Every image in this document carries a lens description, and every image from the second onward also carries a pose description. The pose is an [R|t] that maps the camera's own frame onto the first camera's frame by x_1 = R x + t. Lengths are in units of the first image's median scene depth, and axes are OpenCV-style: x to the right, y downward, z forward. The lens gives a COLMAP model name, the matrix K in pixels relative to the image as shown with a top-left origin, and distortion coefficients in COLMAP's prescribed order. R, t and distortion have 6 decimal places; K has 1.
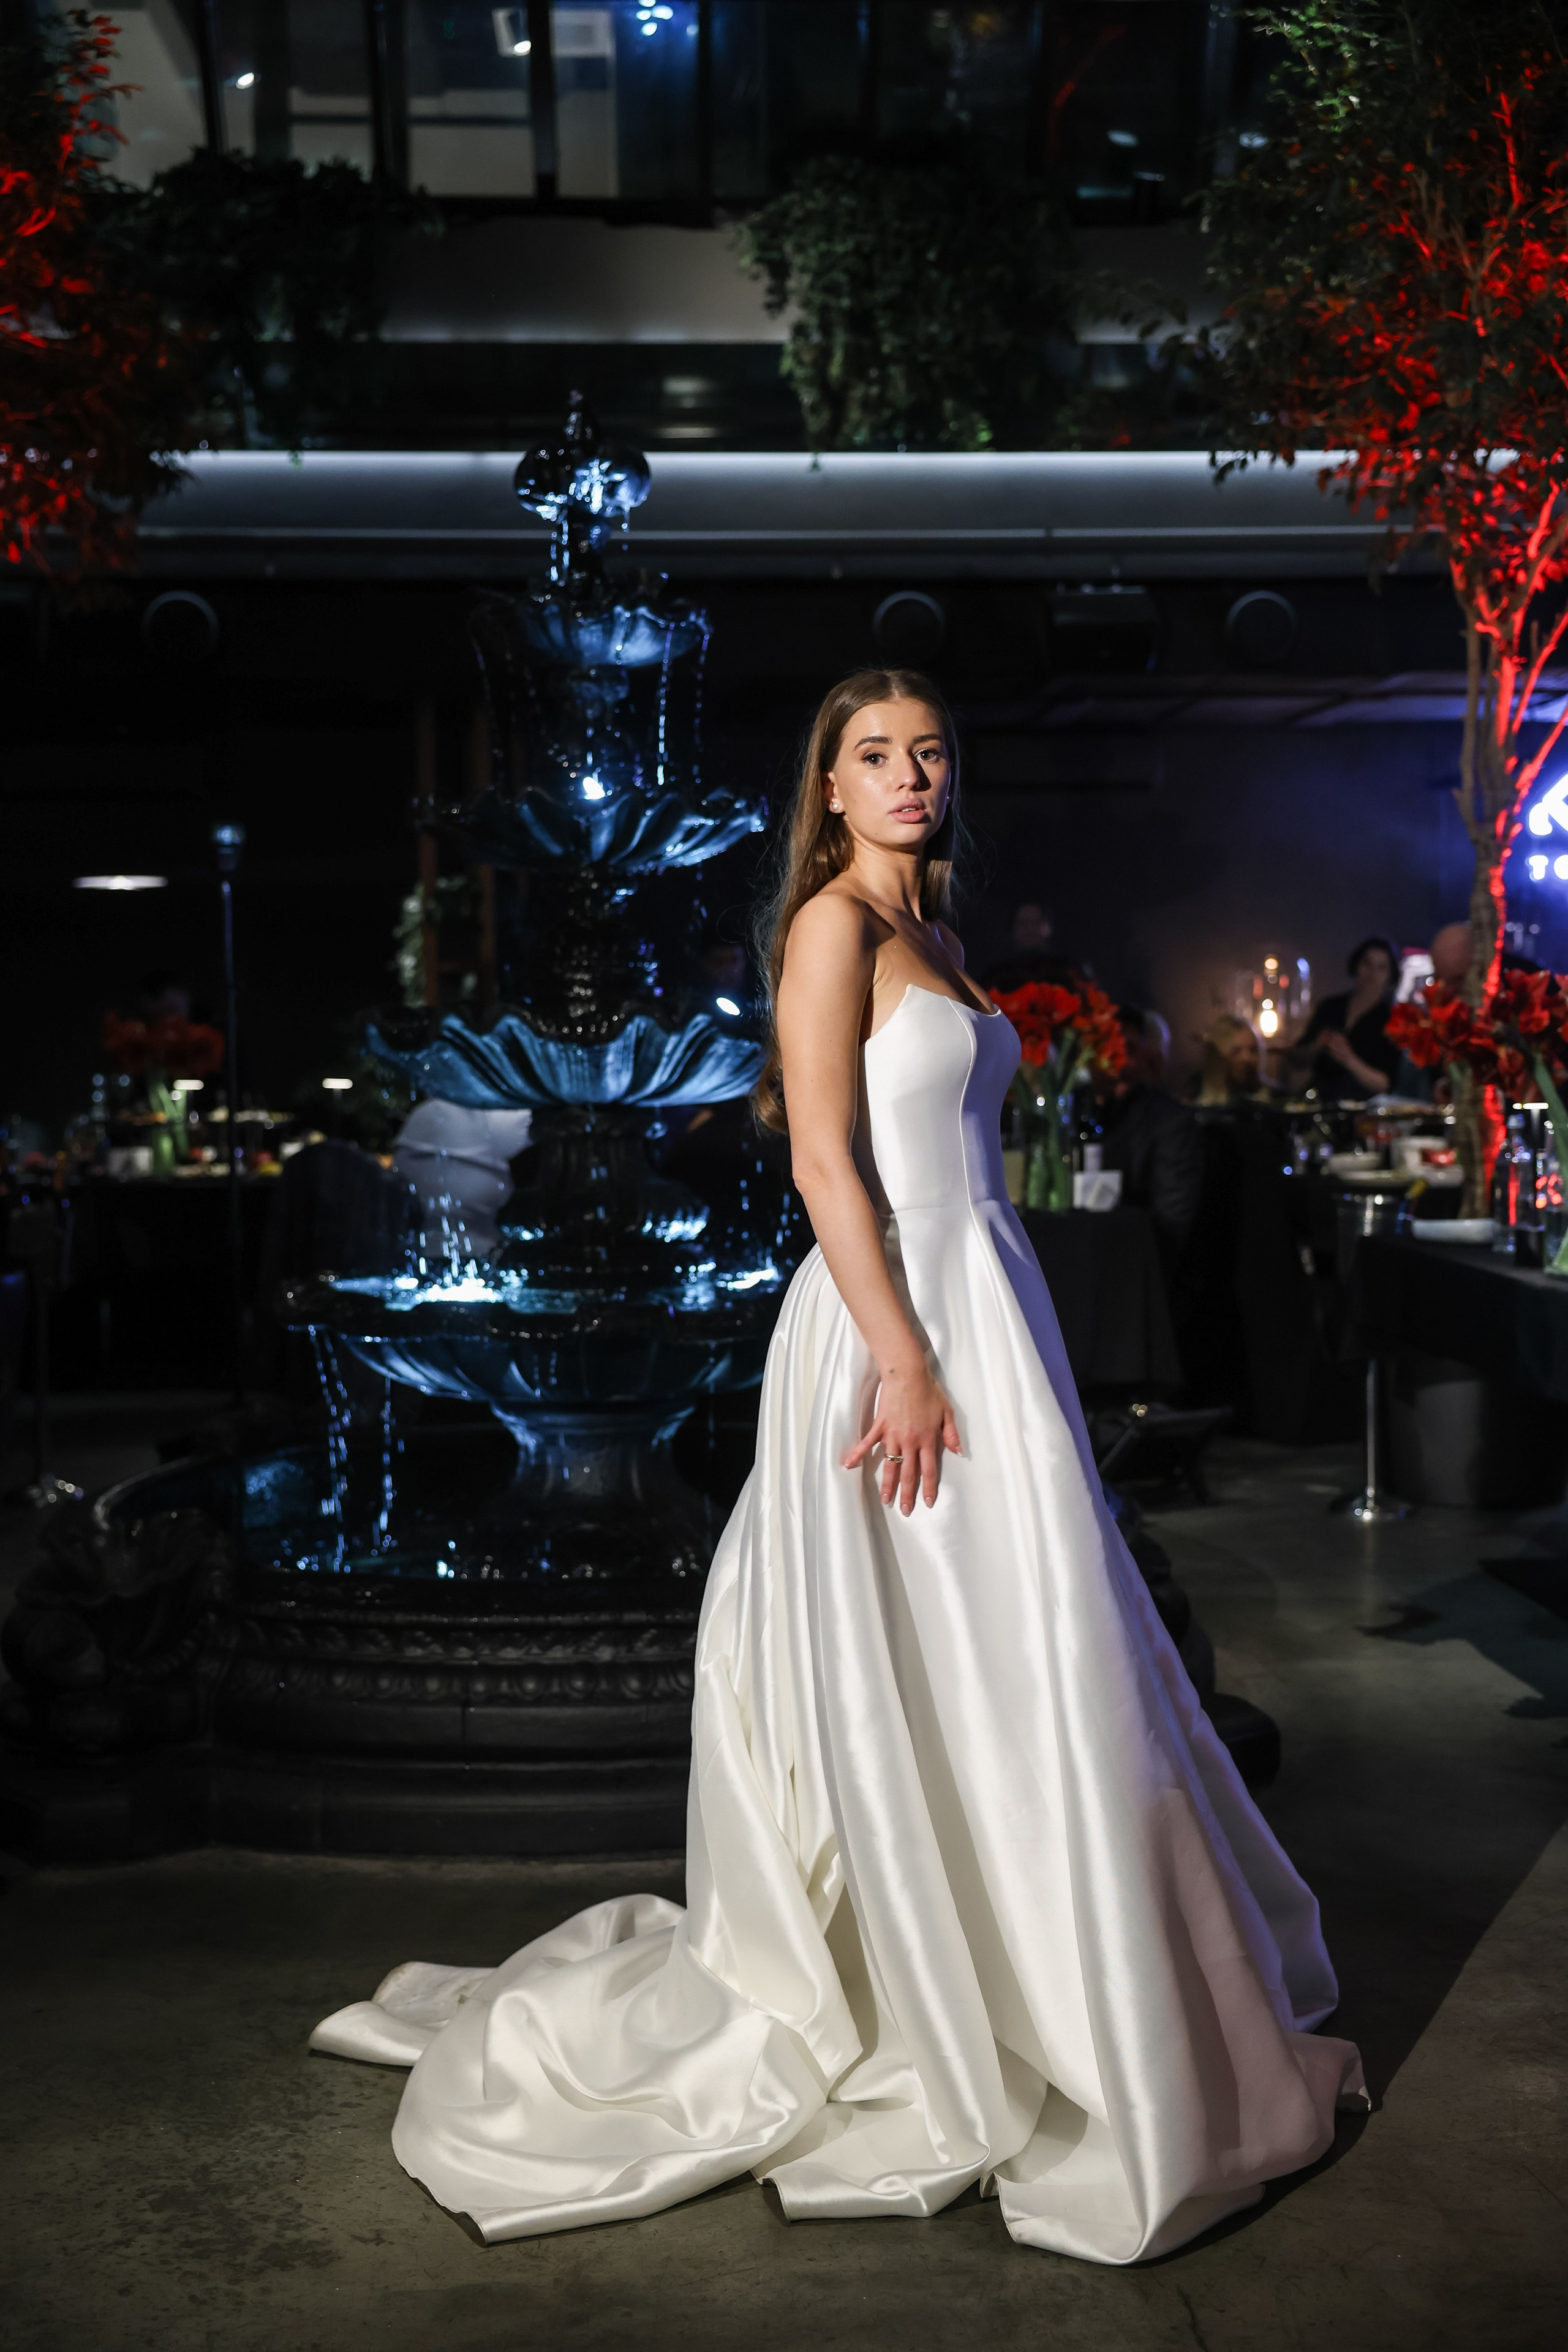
lens RADIAL K [[2765.4, 0, 788.7], [0, 2765.4, 1188.0], [0, 0, 1]] dist [0.048720, 0.032523]
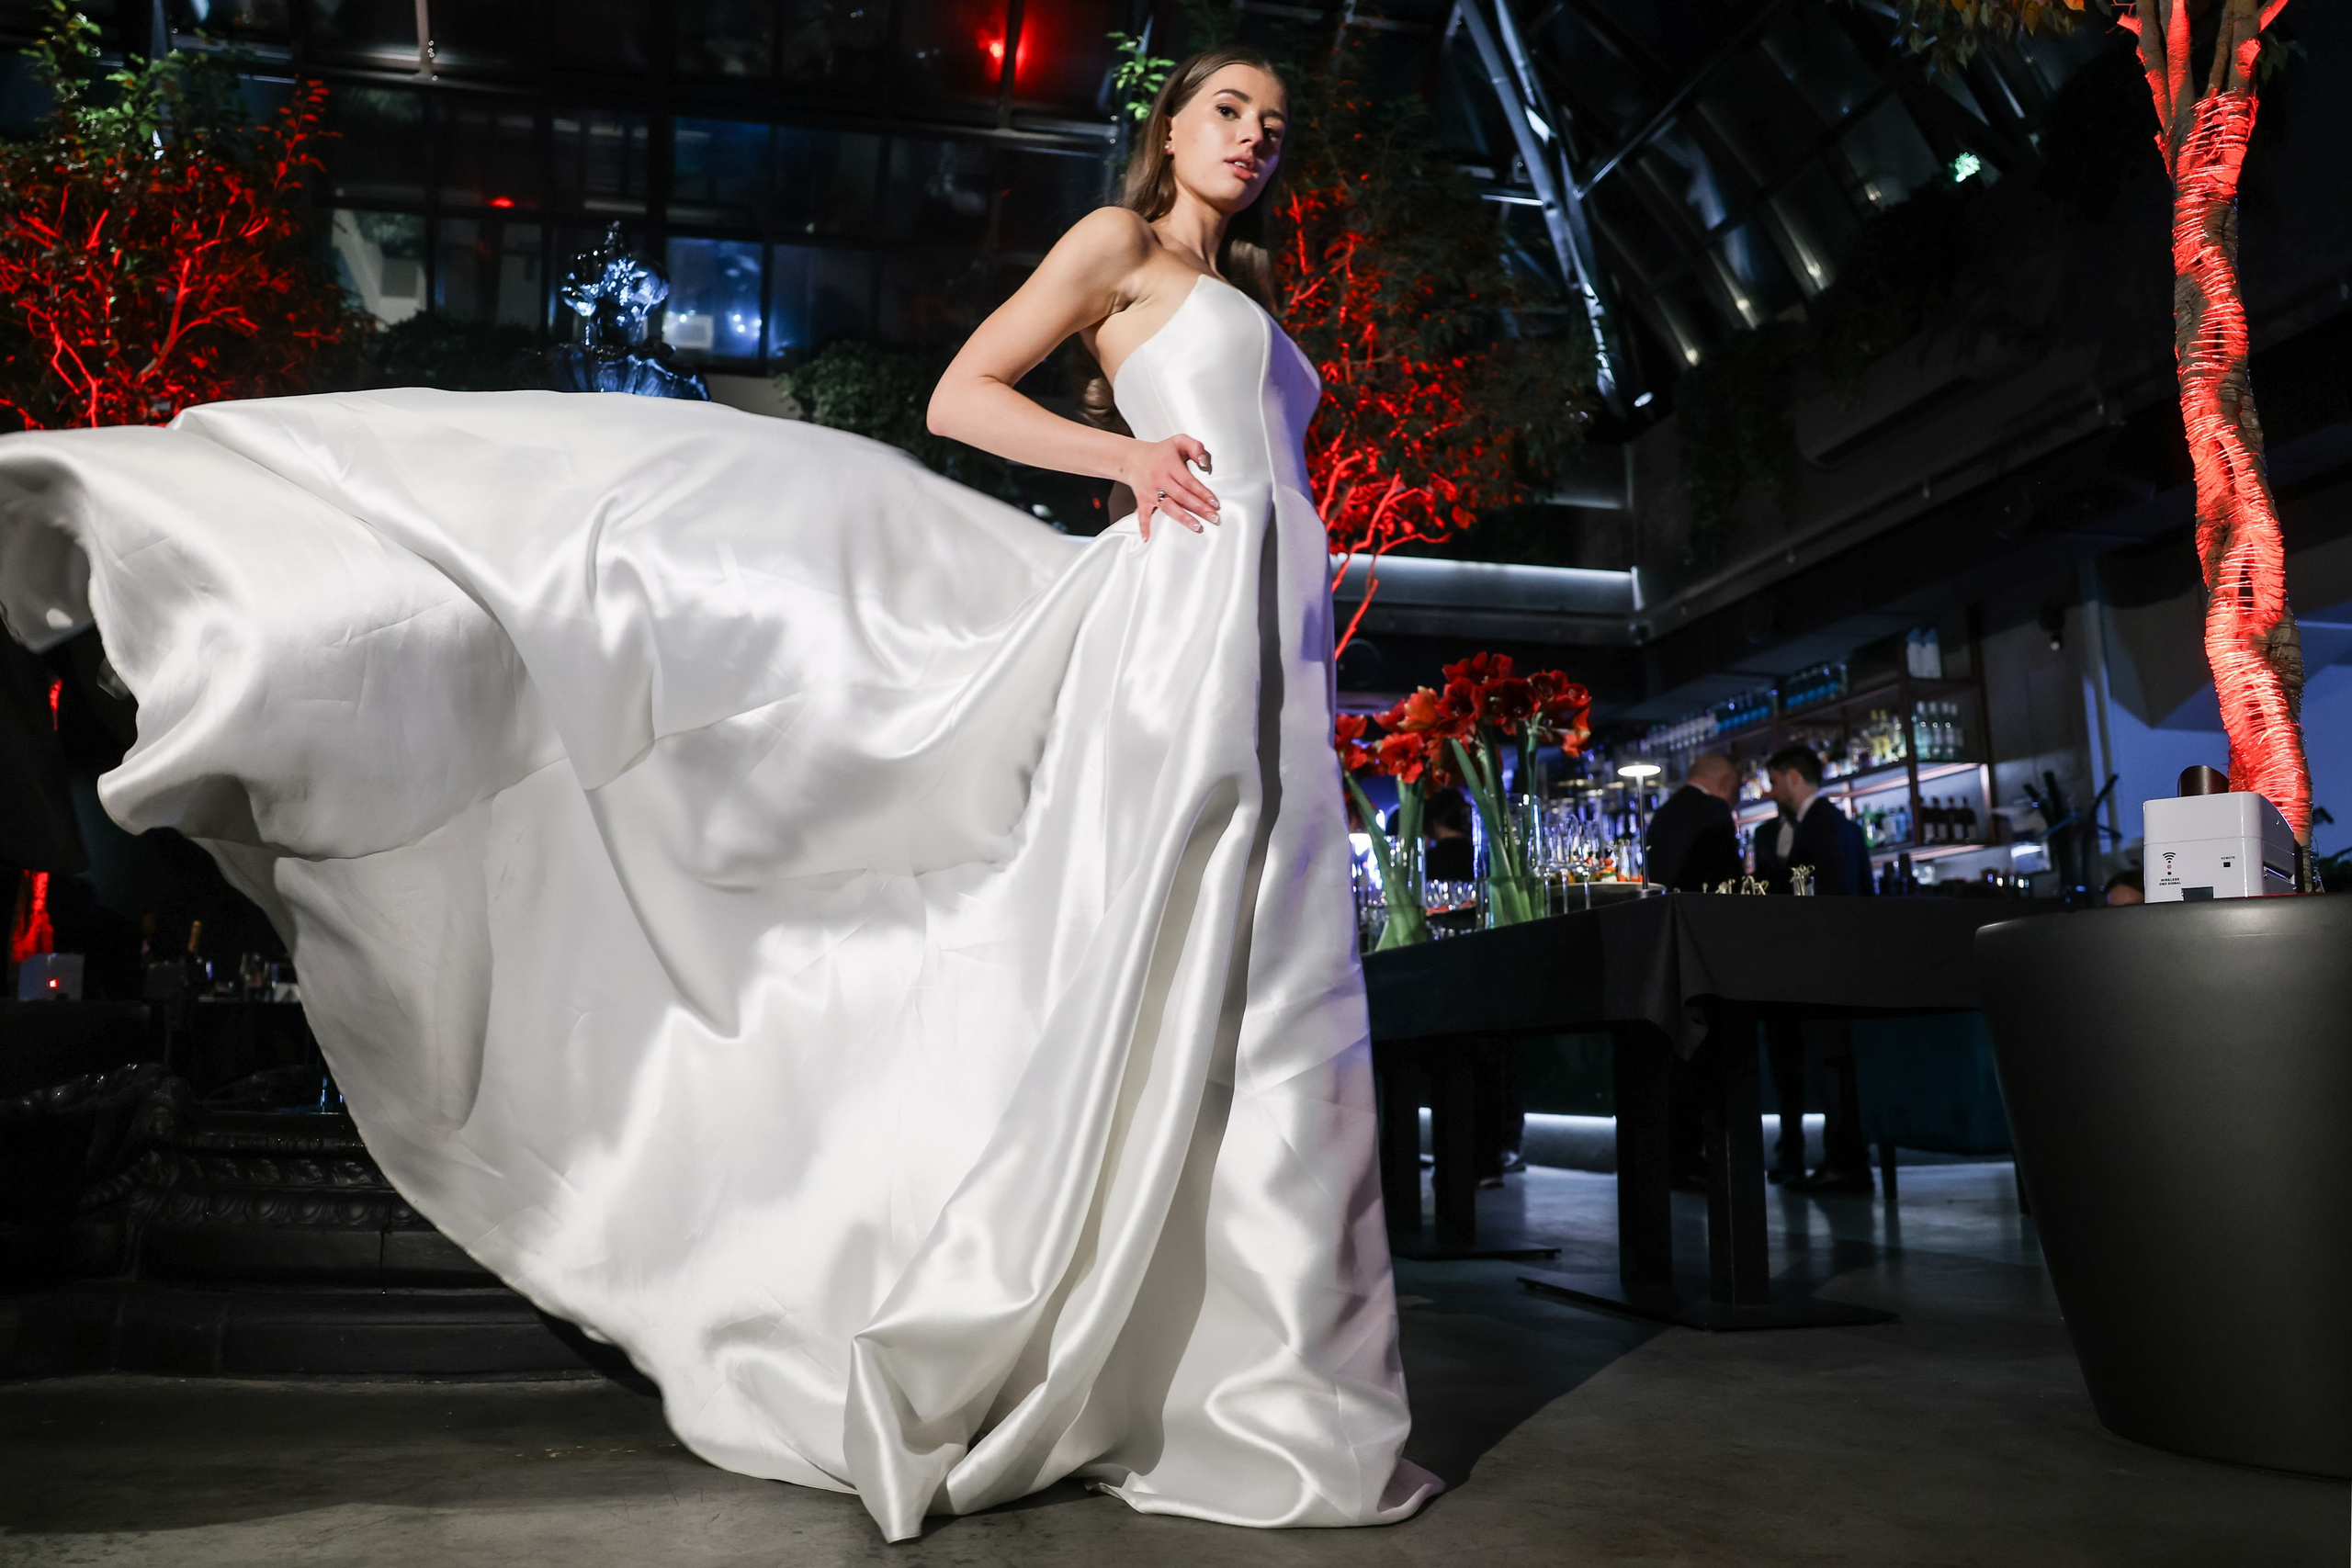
lens RADIAL K [[1730.7, 0, 1075.9], [0, 1730.7, 772.0], [0, 0, 1]] dist [-0.114220, 0.095096]
pose [[0.989304, 0.036830, 0.141143, 0.024498], [-0.004674, 0.975106, -0.221688, 0.101005], [-0.145795, 0.218657, 0.964849, 0.210178]]
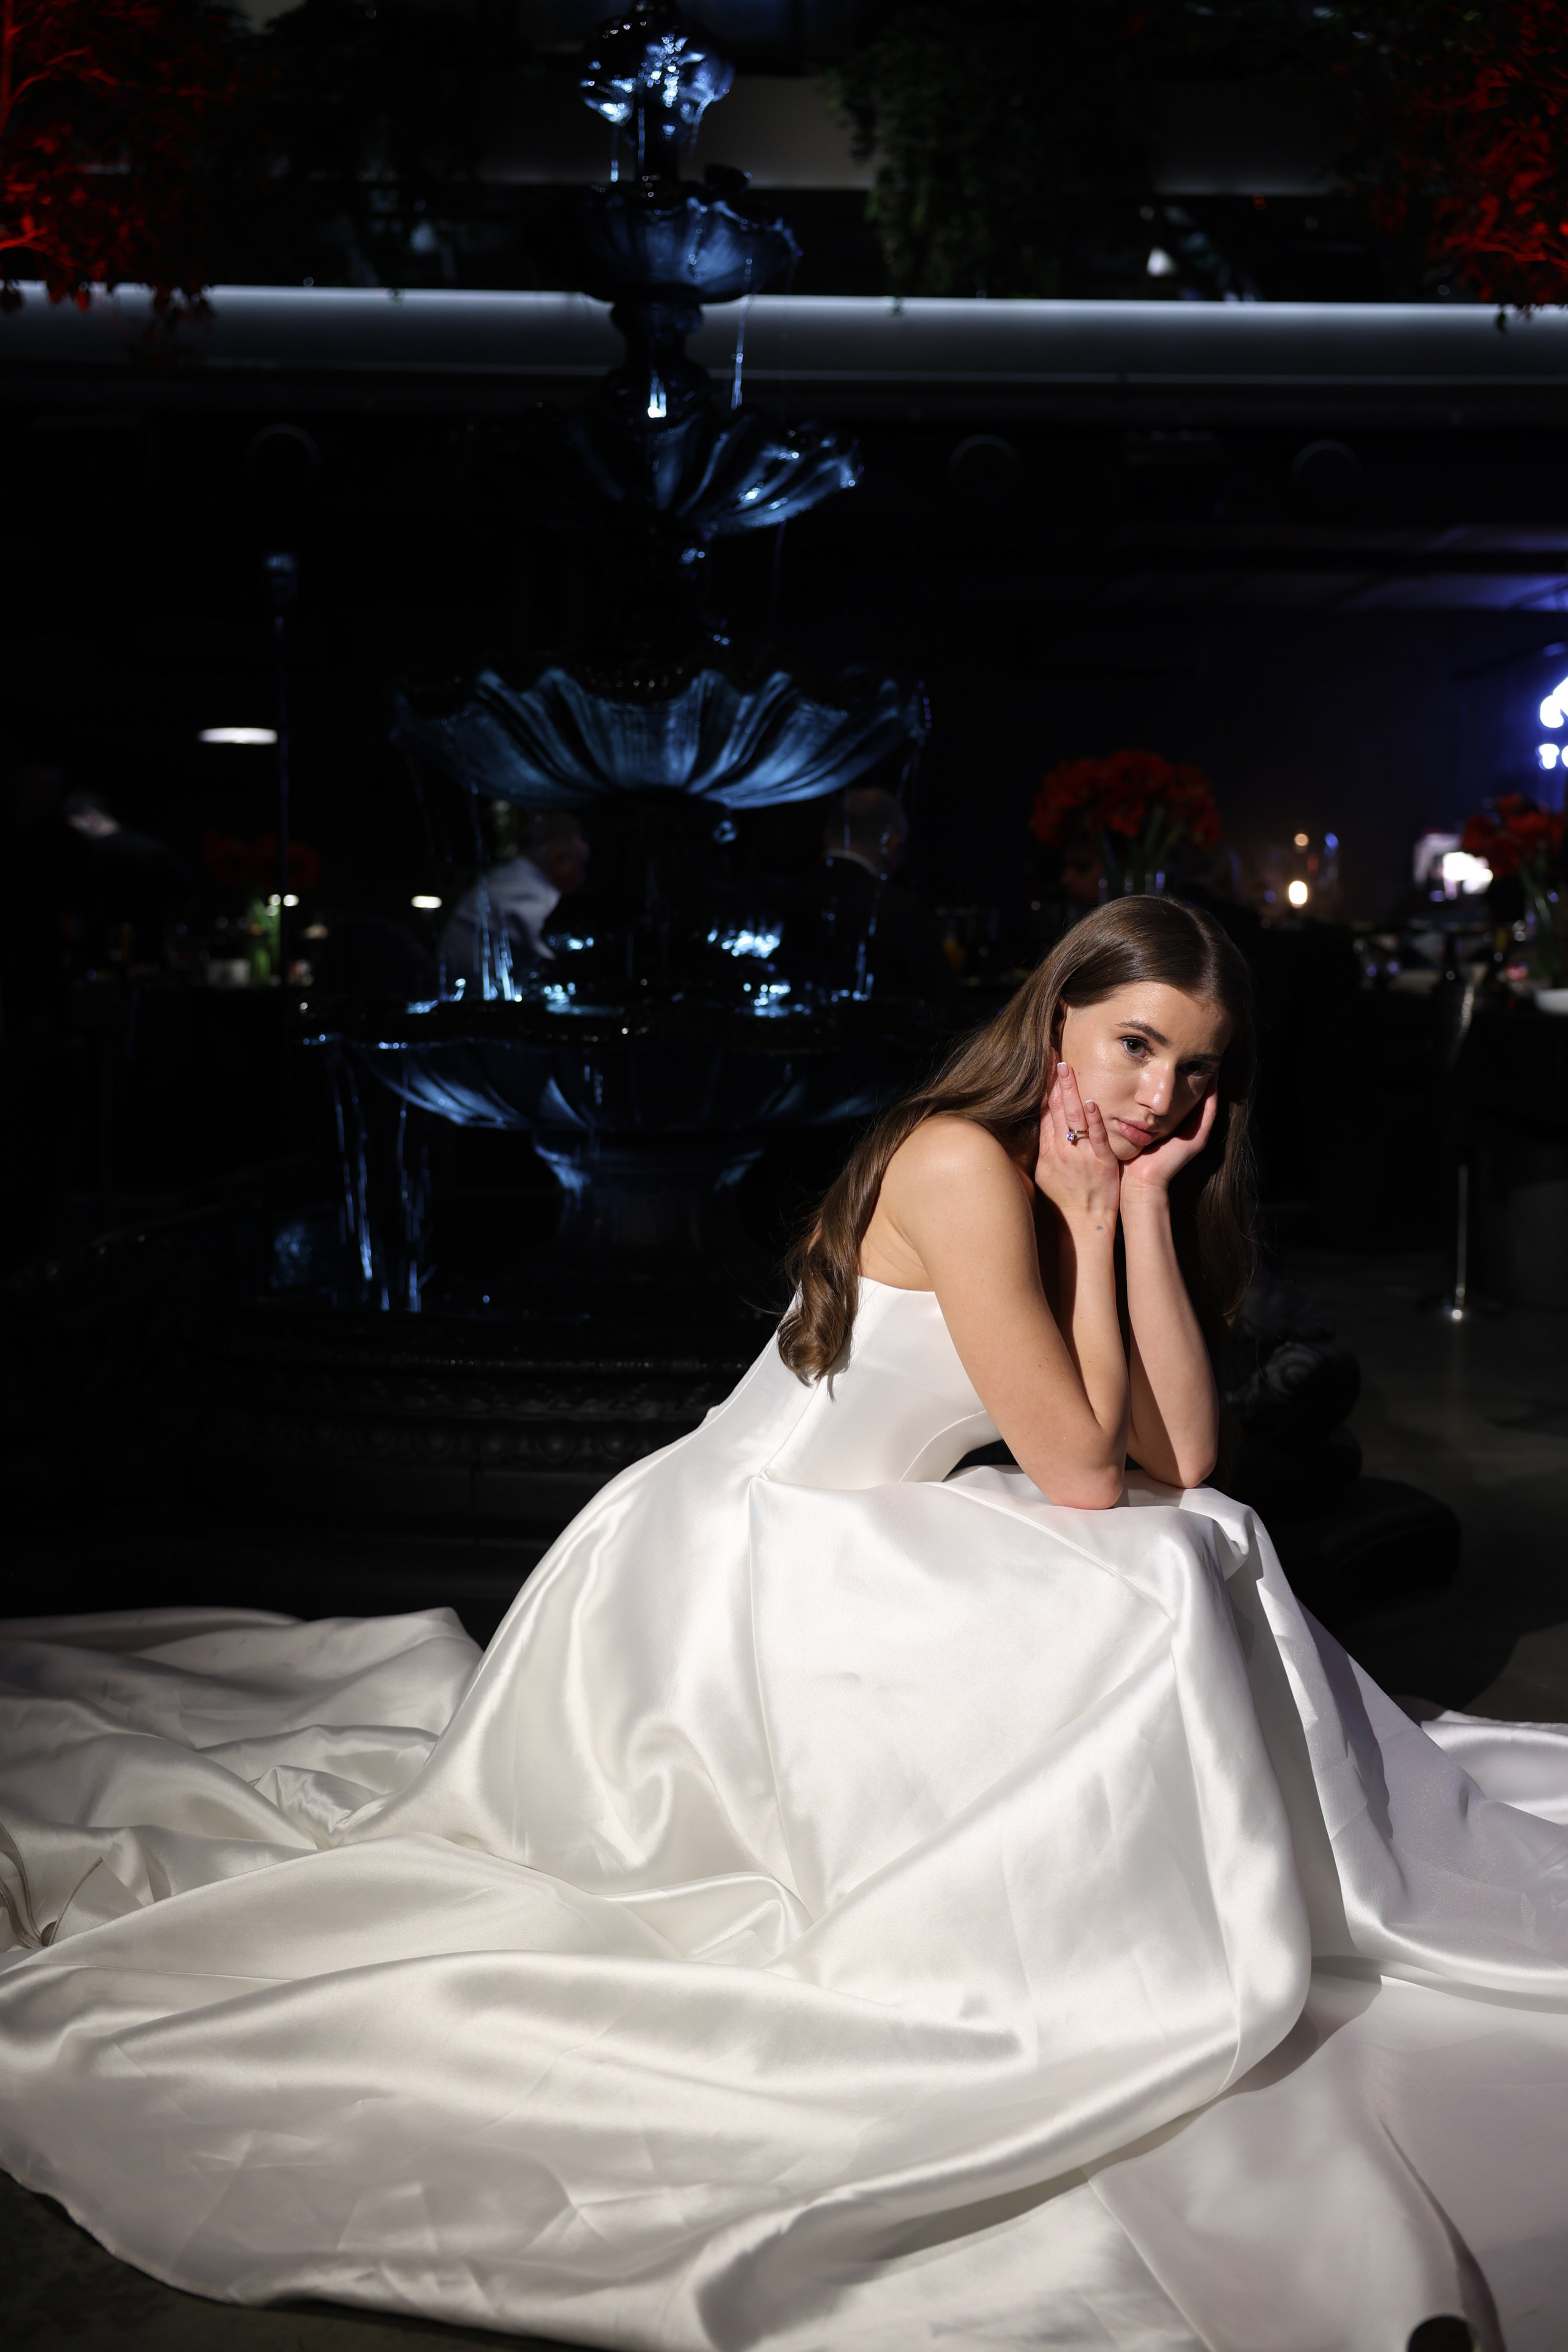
lens RADIAL K [[2289.0, 0, 792.1], [0, 2289.0, 1188.5], [0, 0, 1]] dist [-0.006703, 0.027723]
pose [[0.999554, 0.020912, -0.021299, -0.007122], [-0.019980, 0.998872, 0.043071, 0.046868], [0.022176, -0.042626, 0.998845, 0.212039]]
